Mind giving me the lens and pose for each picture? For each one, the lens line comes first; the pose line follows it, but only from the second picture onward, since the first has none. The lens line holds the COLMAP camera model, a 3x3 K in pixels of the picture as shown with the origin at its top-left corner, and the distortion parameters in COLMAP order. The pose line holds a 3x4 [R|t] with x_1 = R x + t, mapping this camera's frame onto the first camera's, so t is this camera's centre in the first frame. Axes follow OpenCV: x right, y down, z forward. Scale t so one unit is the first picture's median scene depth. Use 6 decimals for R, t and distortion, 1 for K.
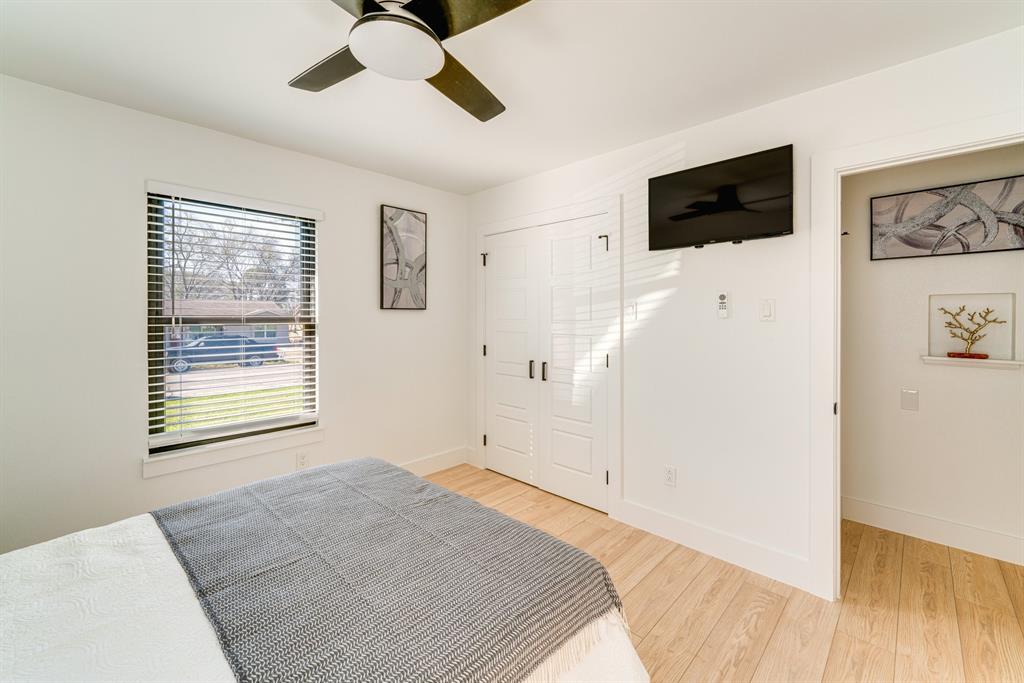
lens RADIAL K [[432.2, 0, 497.5], [0, 432.2, 317.7], [0, 0, 1]] dist [0.042530, -0.000009]
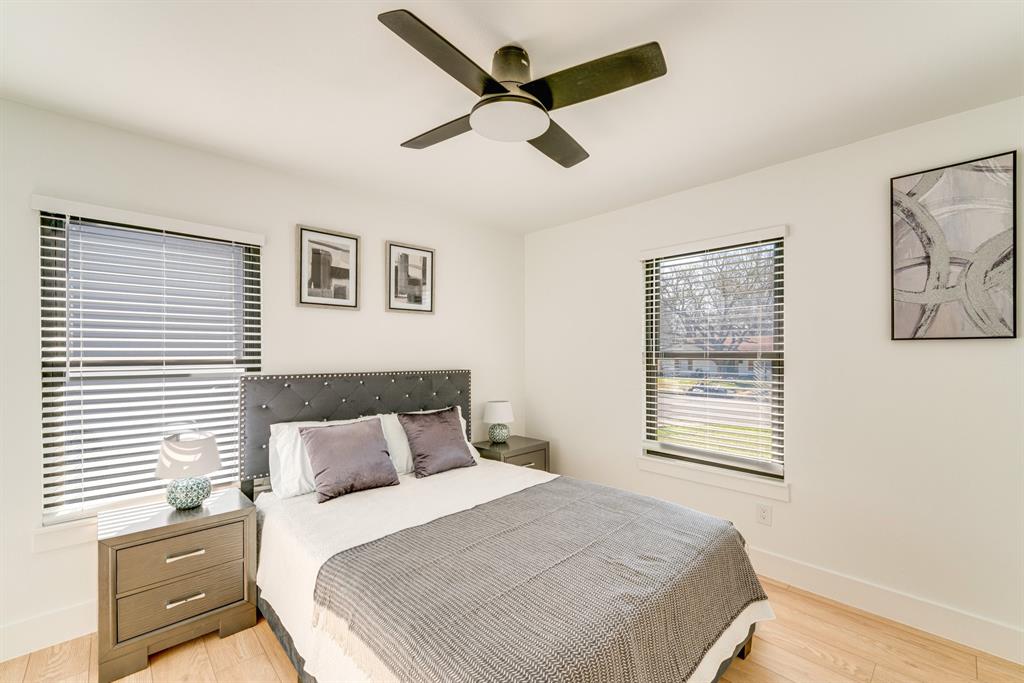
lens RADIAL K [[438.5, 0, 511.1], [0, 438.5, 353.7], [0, 0, 1]] dist [0.000304, 0.000068]
pose [[-0.035137, 0.006118, -0.999364, 0.402711], [-0.000360, 0.999981, 0.006134, -0.003613], [0.999382, 0.000575, -0.035134, 0.452081]]
